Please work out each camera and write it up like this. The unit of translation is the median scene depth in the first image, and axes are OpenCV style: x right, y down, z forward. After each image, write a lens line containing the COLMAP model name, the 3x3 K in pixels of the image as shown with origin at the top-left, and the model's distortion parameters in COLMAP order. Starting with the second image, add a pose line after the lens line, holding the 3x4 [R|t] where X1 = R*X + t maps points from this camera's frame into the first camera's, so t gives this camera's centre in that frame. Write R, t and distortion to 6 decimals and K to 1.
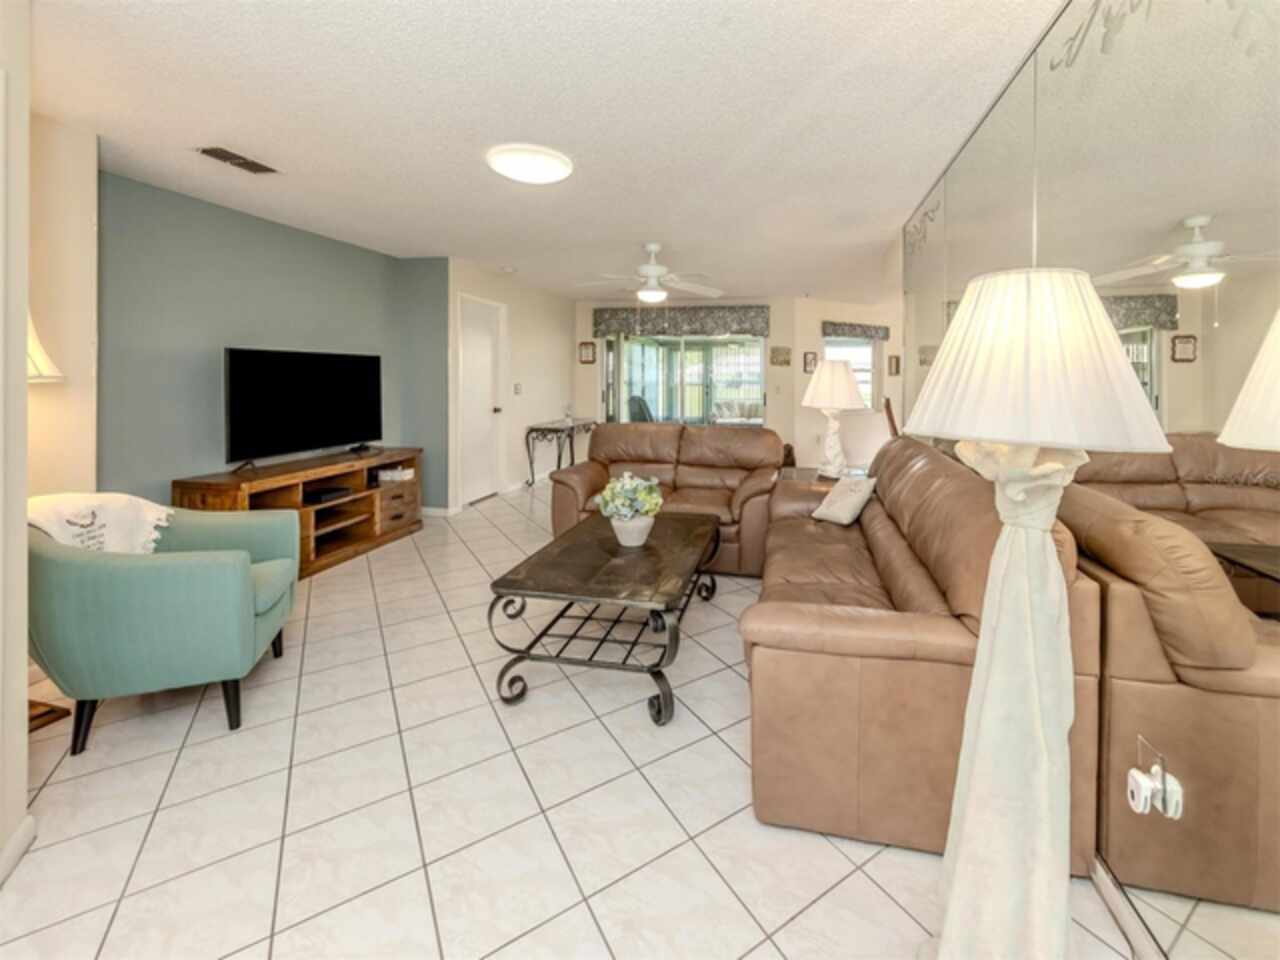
lens RADIAL K [[507.0, 0, 640.0], [0, 507.0, 480.0], [0, 0, 1]] dist [0.019138, -0.000116]
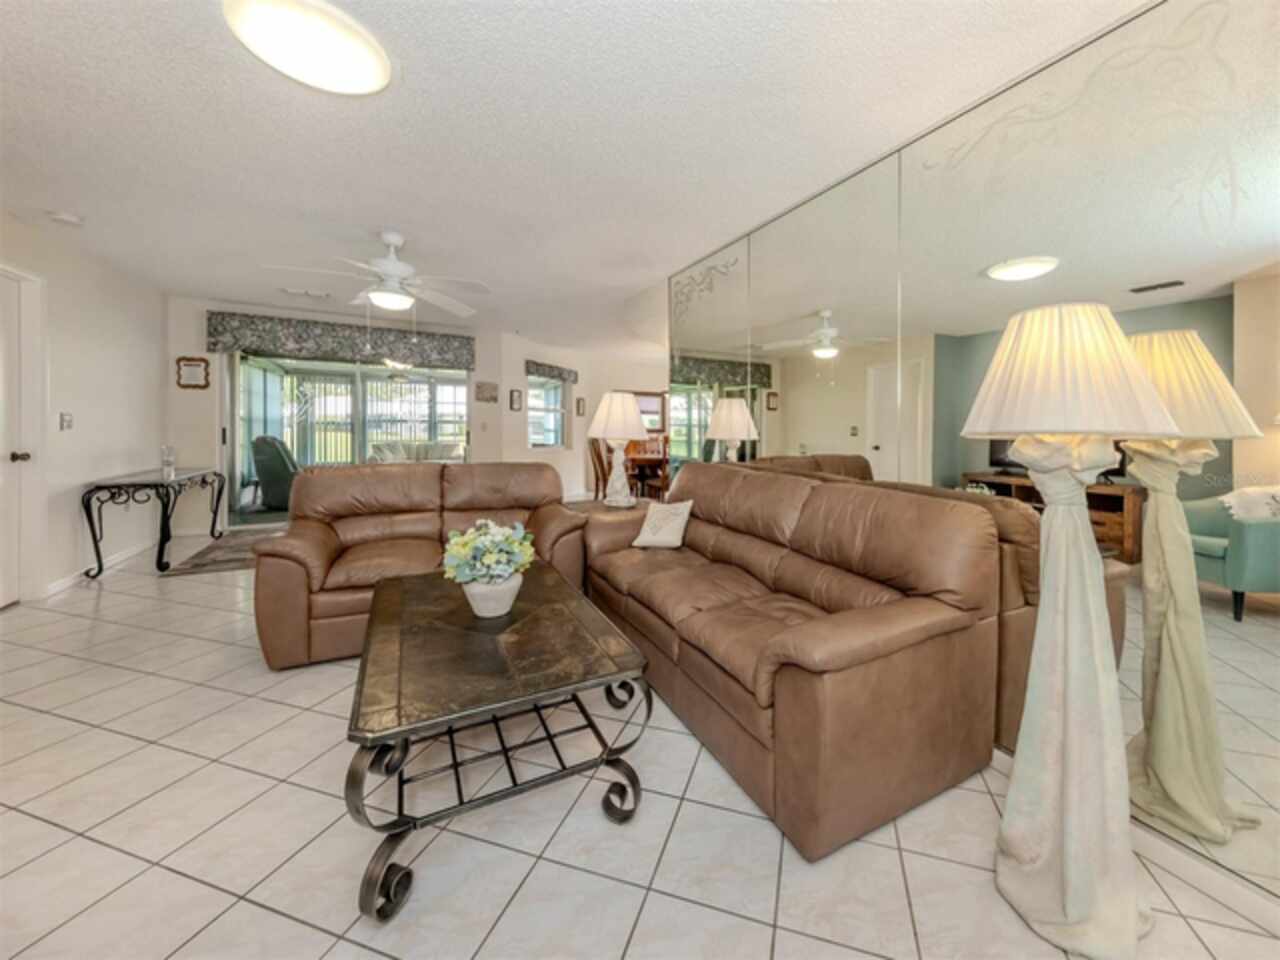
lens RADIAL K [[500.1, 0, 659.3], [0, 500.1, 501.4], [0, 0, 1]] dist [0.009226, -0.000125]
pose [[0.753144, -0.087900, 0.651957, -0.112211], [0.114366, 0.993437, 0.001823, -0.004718], [-0.647838, 0.073189, 0.758254, 0.094644]]
